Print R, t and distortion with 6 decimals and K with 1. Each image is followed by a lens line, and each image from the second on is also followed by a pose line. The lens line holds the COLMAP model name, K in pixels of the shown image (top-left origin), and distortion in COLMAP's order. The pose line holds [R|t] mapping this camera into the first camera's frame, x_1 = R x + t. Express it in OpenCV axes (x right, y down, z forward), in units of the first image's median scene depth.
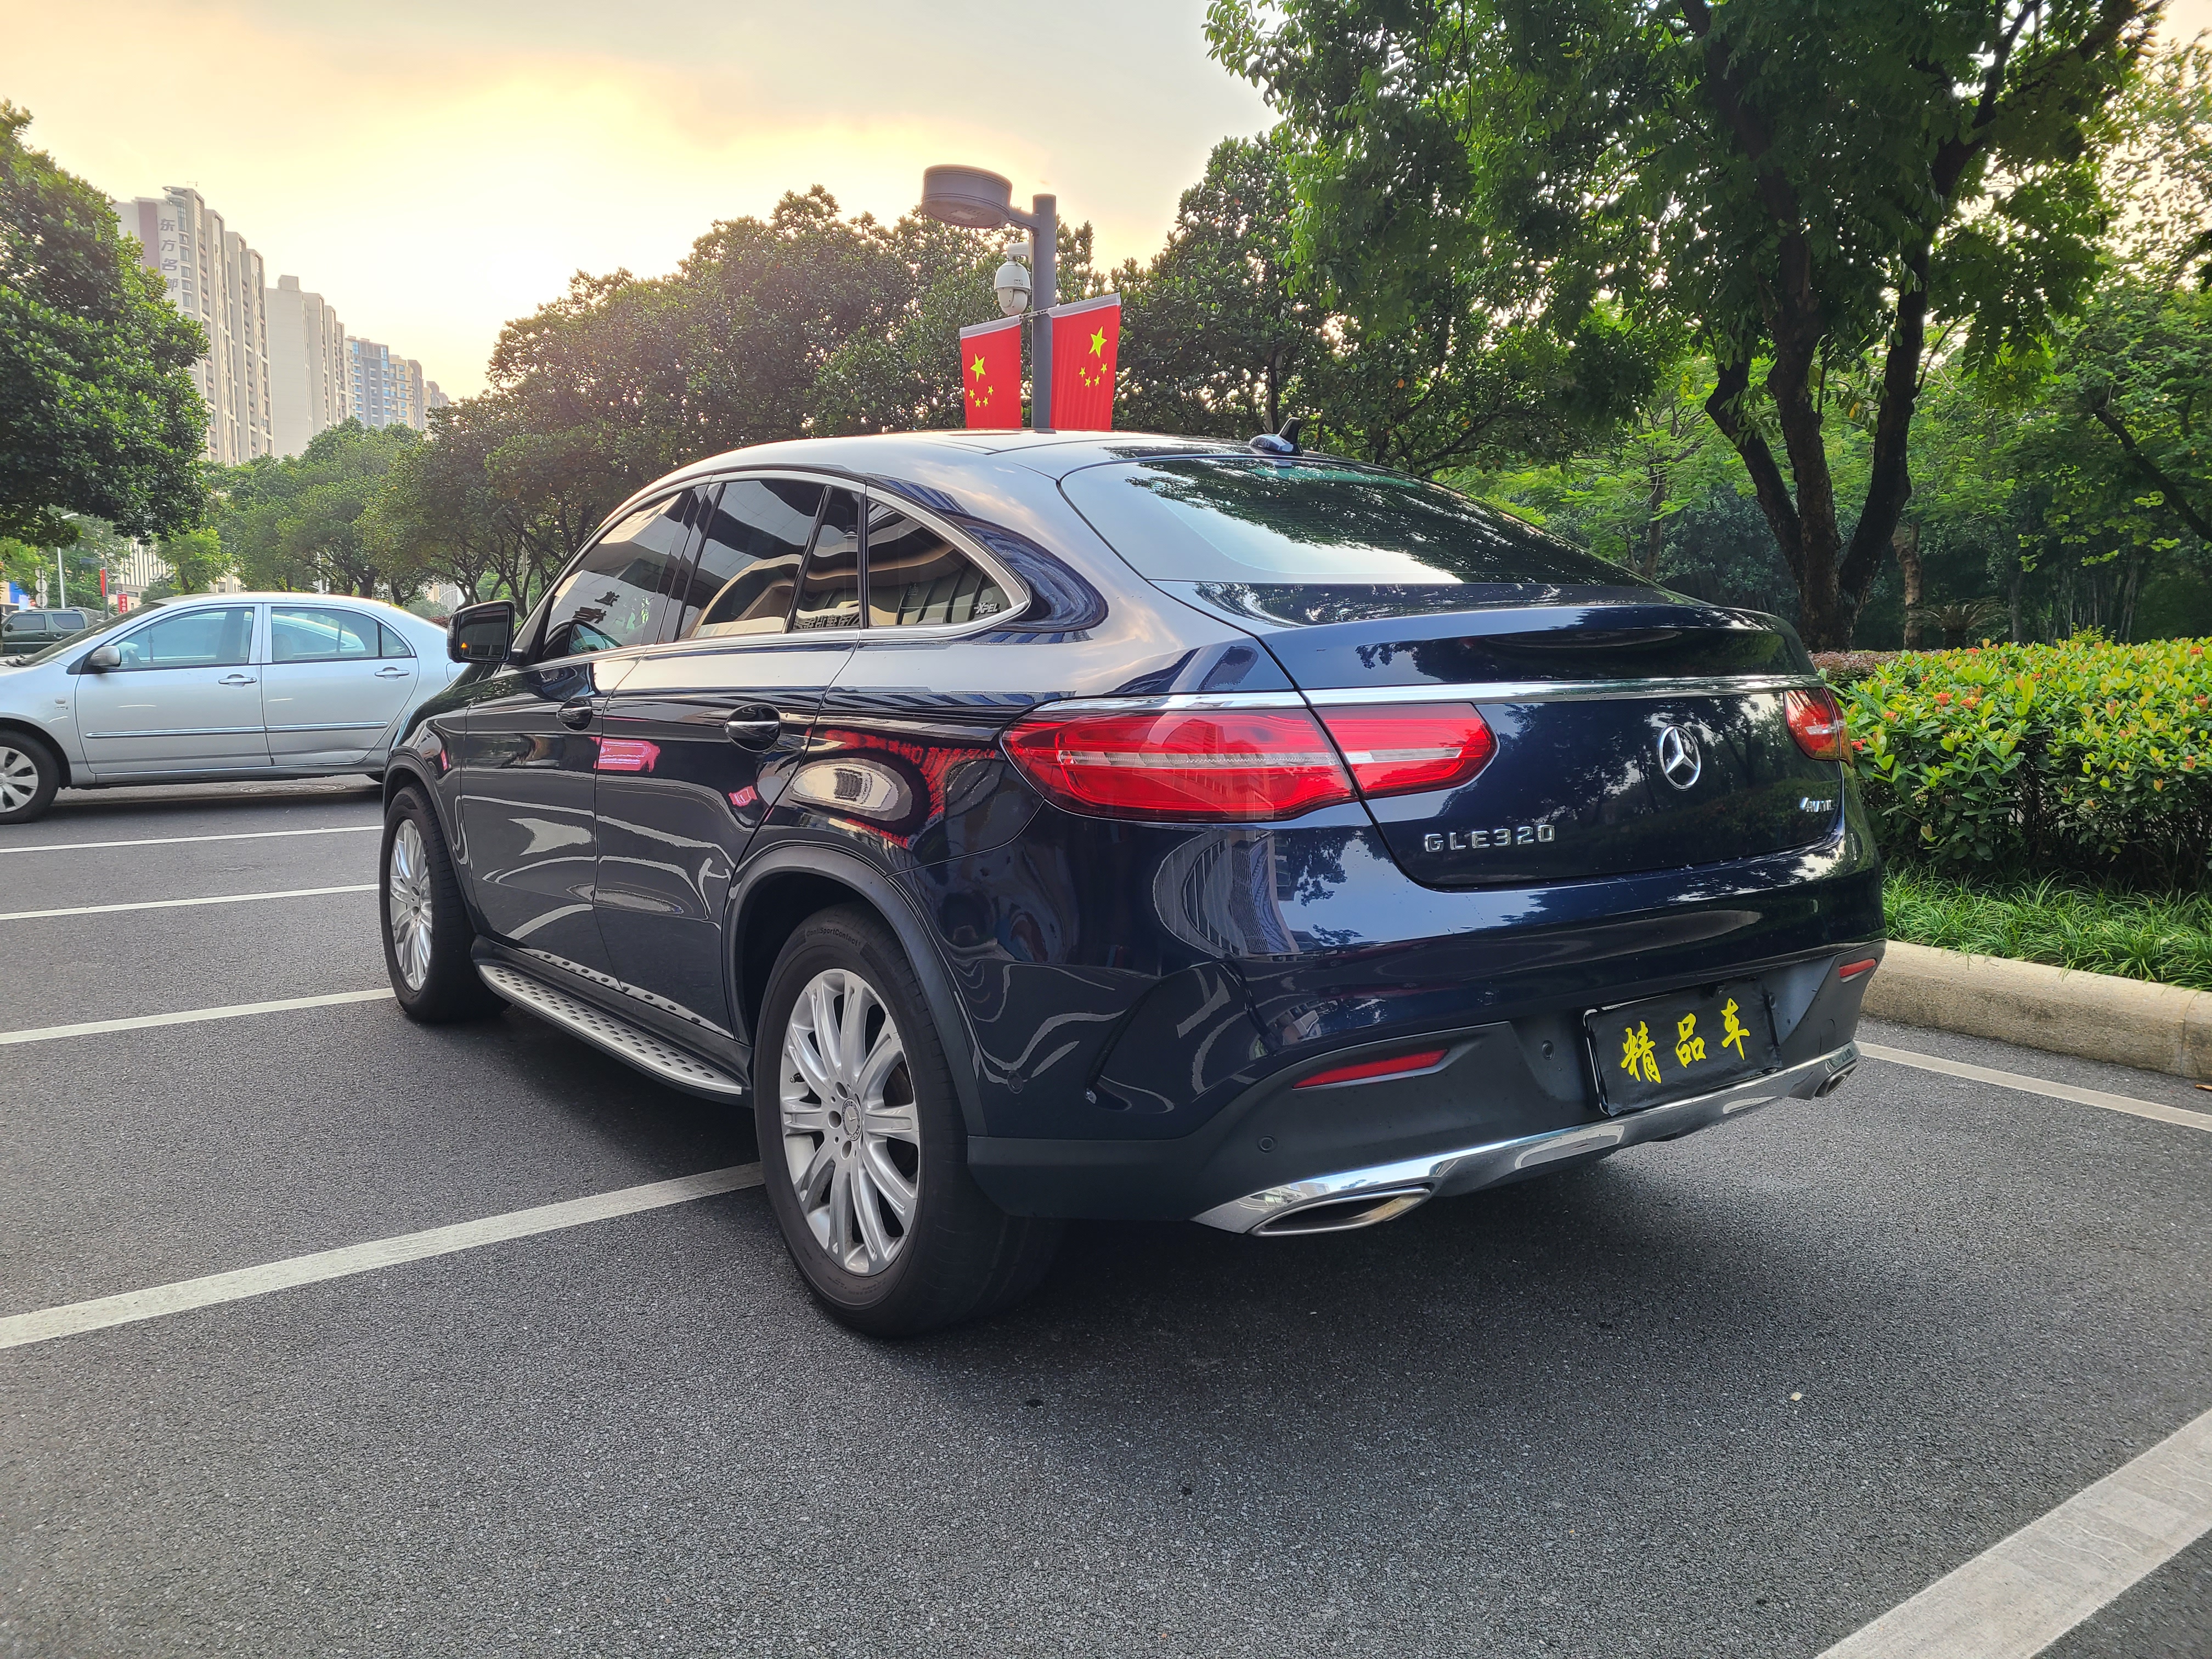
lens RADIAL K [[1656.3, 0, 1086.7], [0, 1656.3, 830.0], [0, 0, 1]] dist [0.076006, -0.073123]
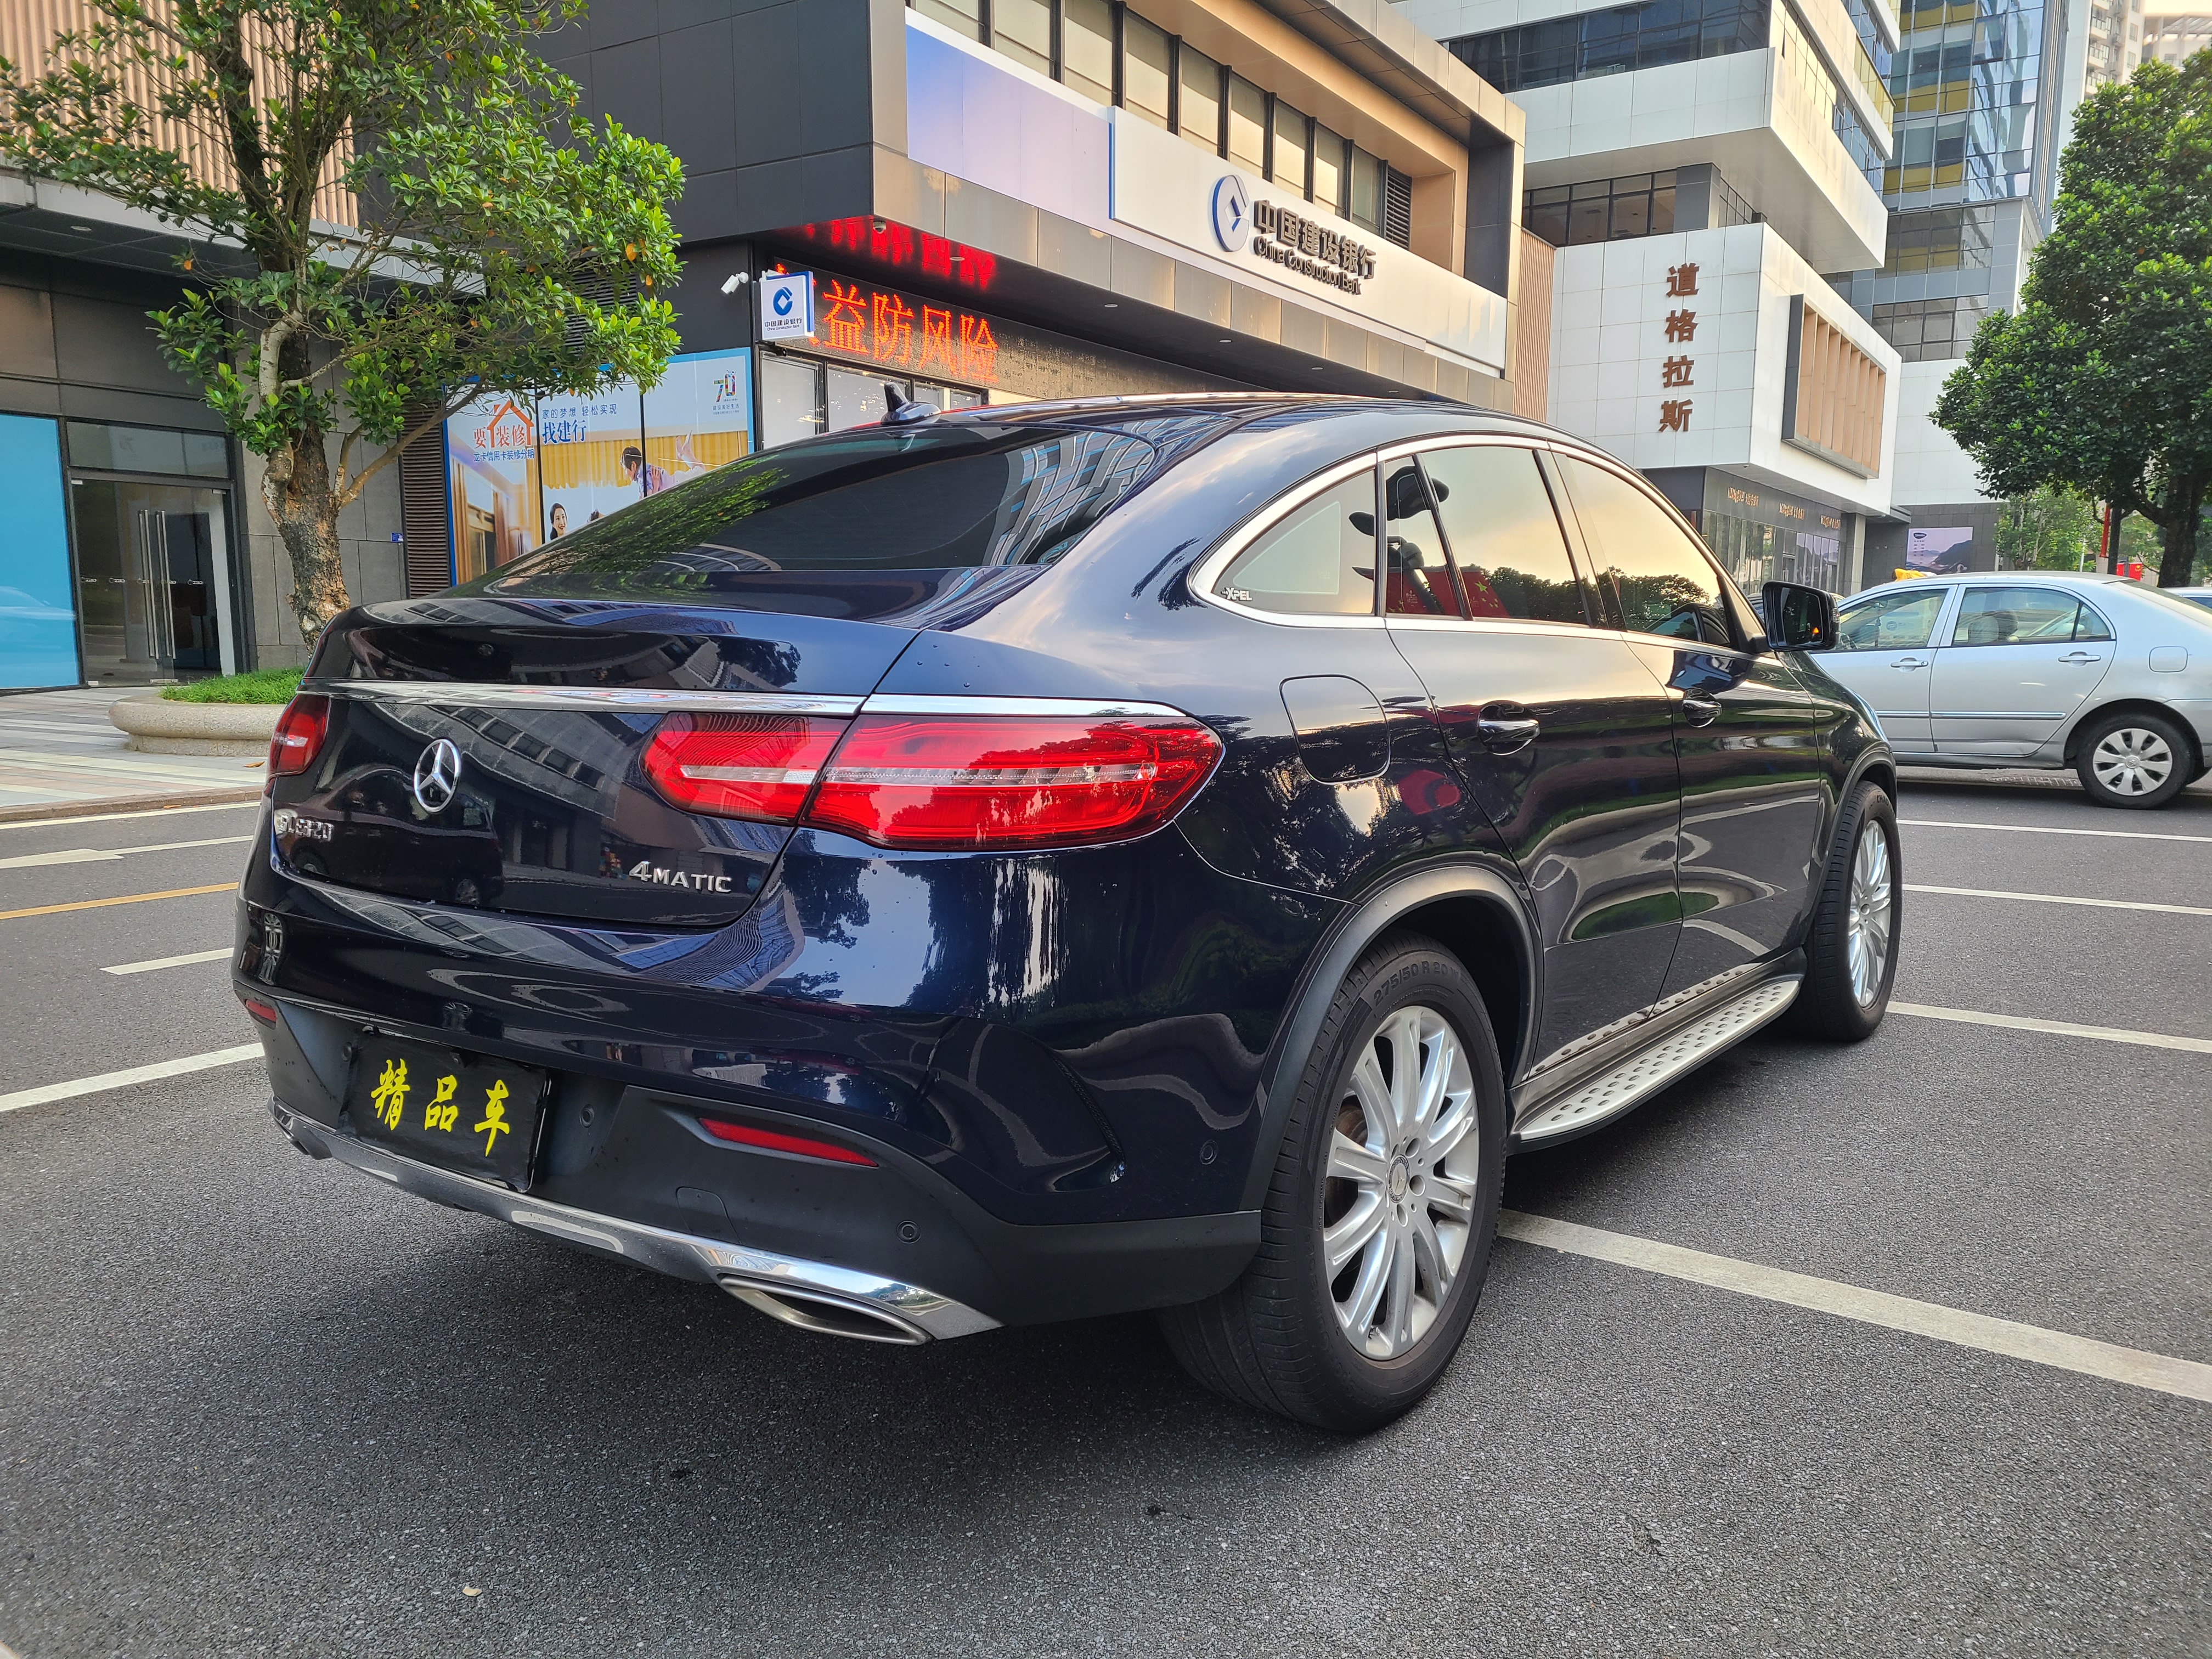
lens RADIAL K [[1656.3, 0, 1086.7], [0, 1656.3, 830.0], [0, 0, 1]] dist [0.076006, -0.073123]
pose [[0.293005, 0.114959, -0.949175, 0.330874], [-0.102803, 0.990778, 0.088263, -0.032690], [0.950568, 0.071717, 0.302121, 0.273874]]
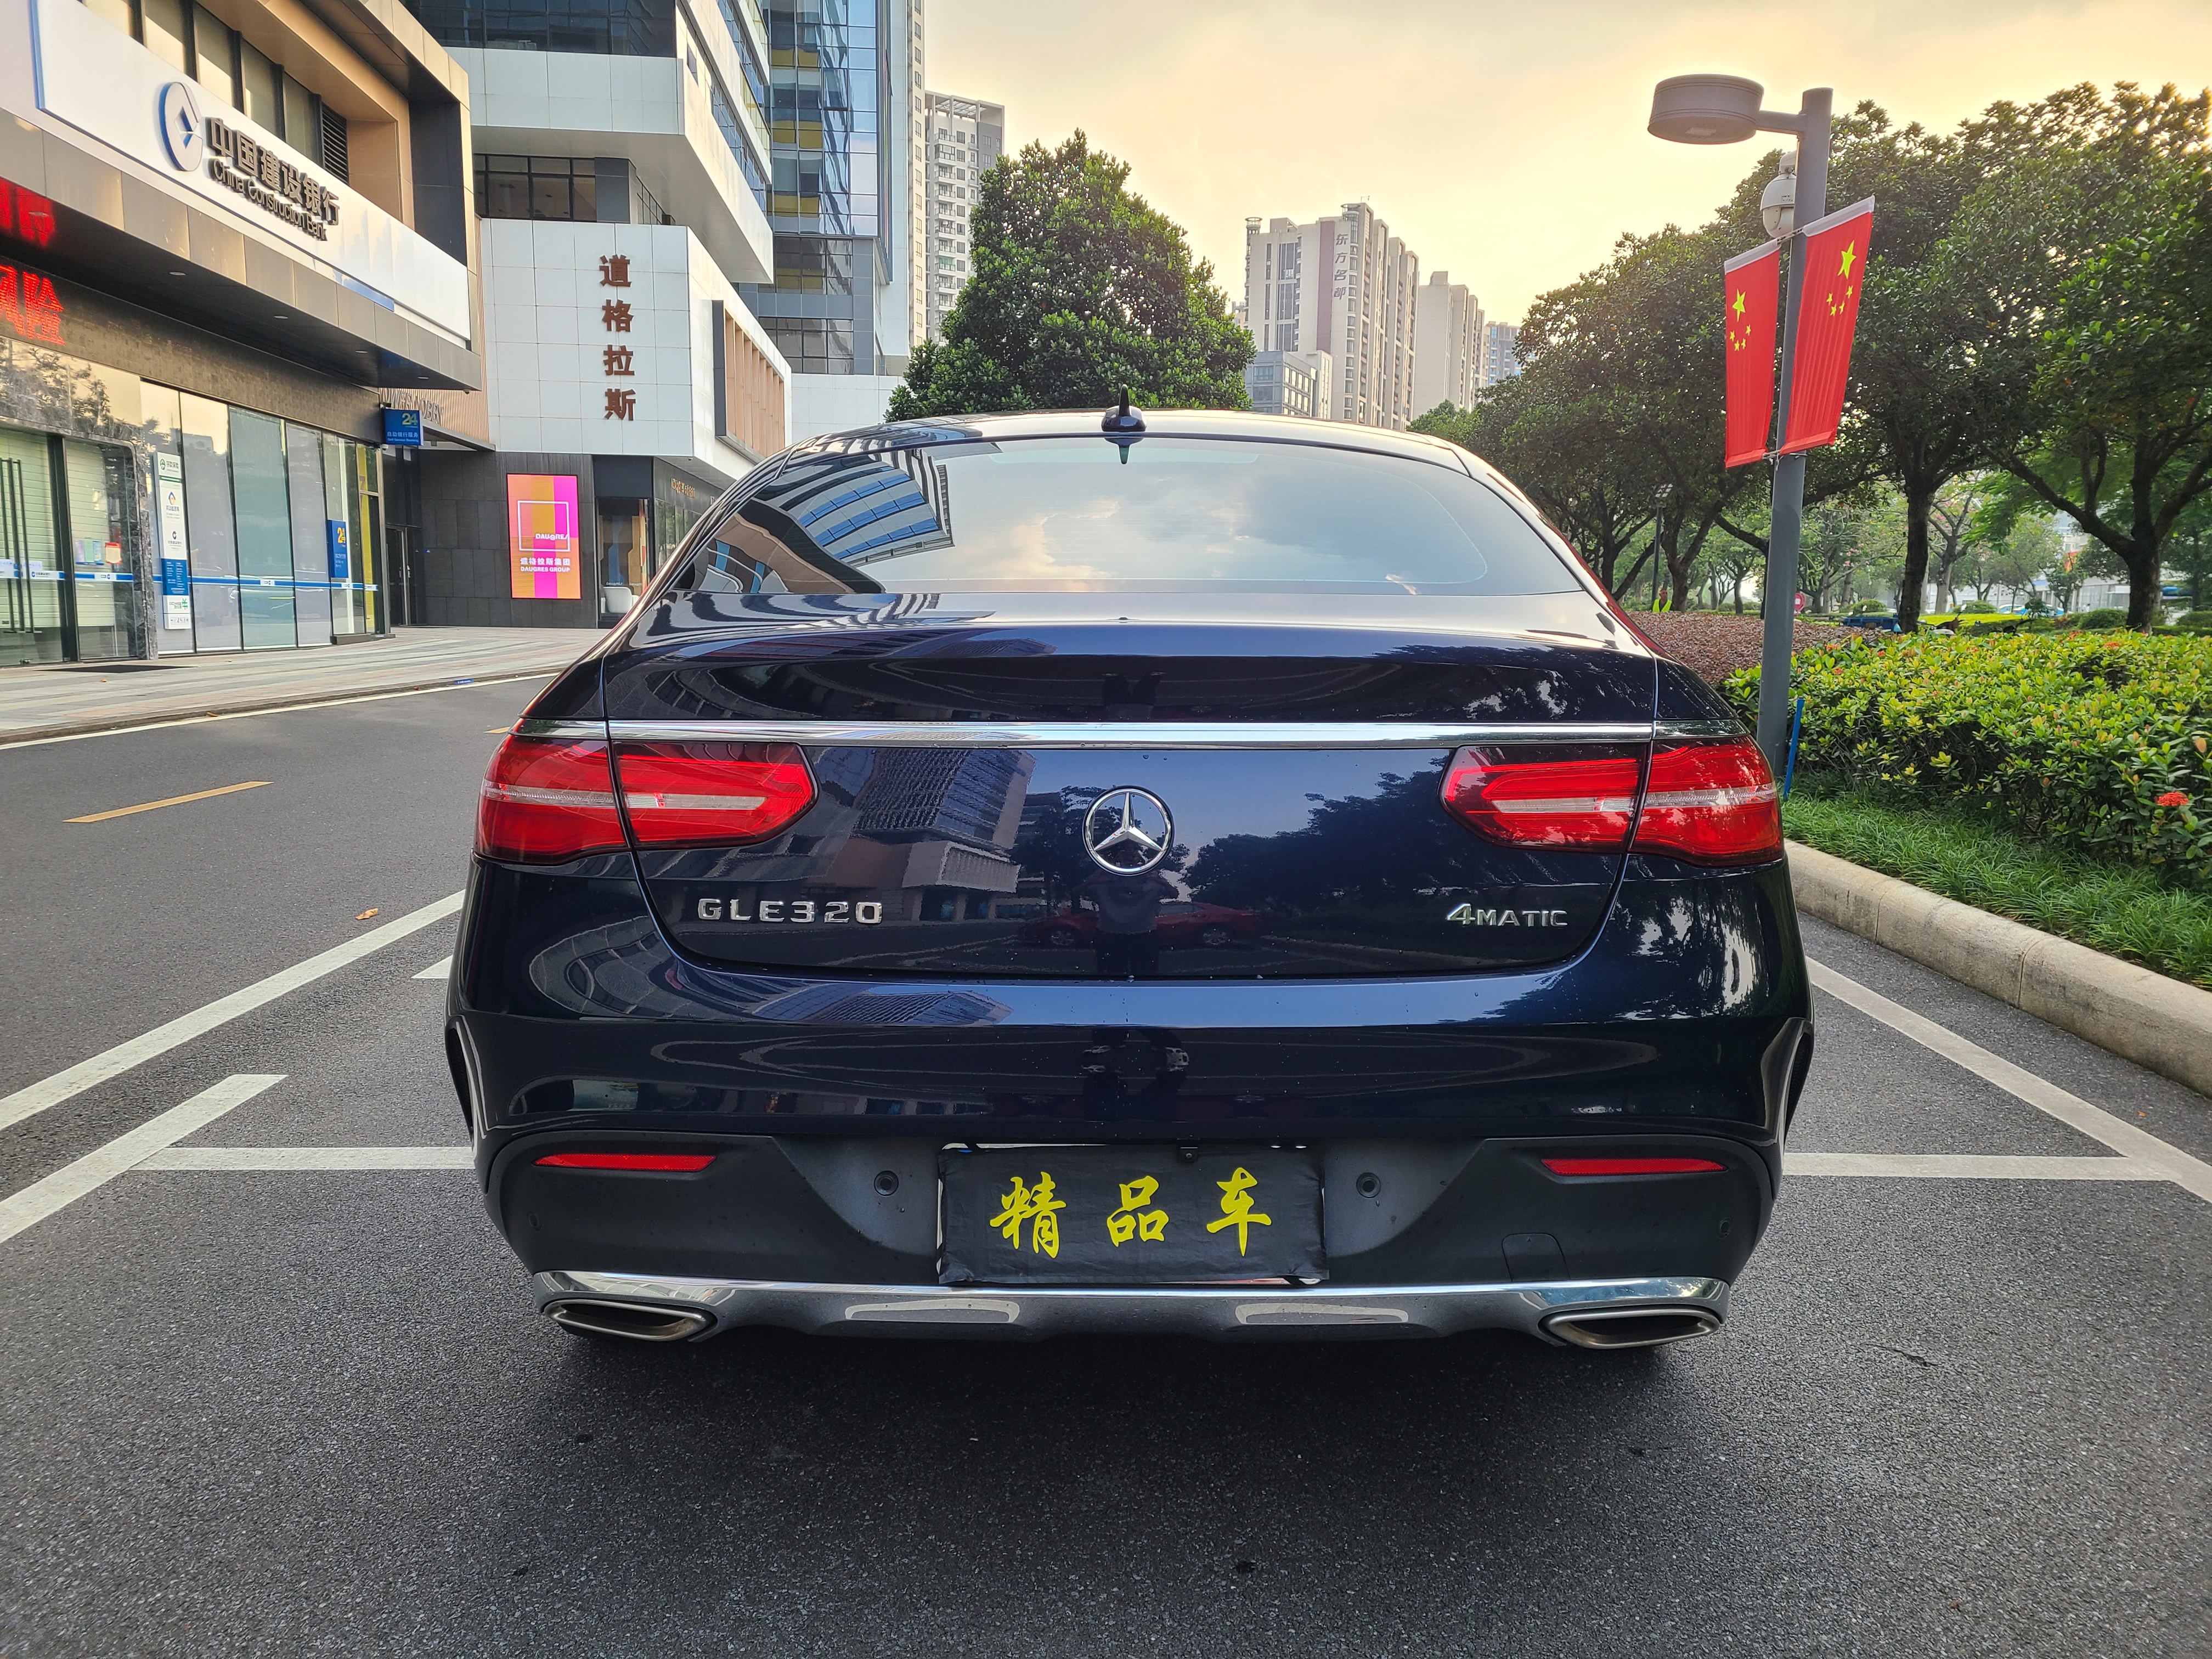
lens RADIAL K [[1656.3, 0, 1086.7], [0, 1656.3, 830.0], [0, 0, 1]] dist [0.076006, -0.073123]
pose [[0.804182, 0.082141, -0.588680, 0.200221], [-0.071160, 0.996587, 0.041848, -0.019033], [0.590108, 0.008237, 0.807282, 0.101742]]
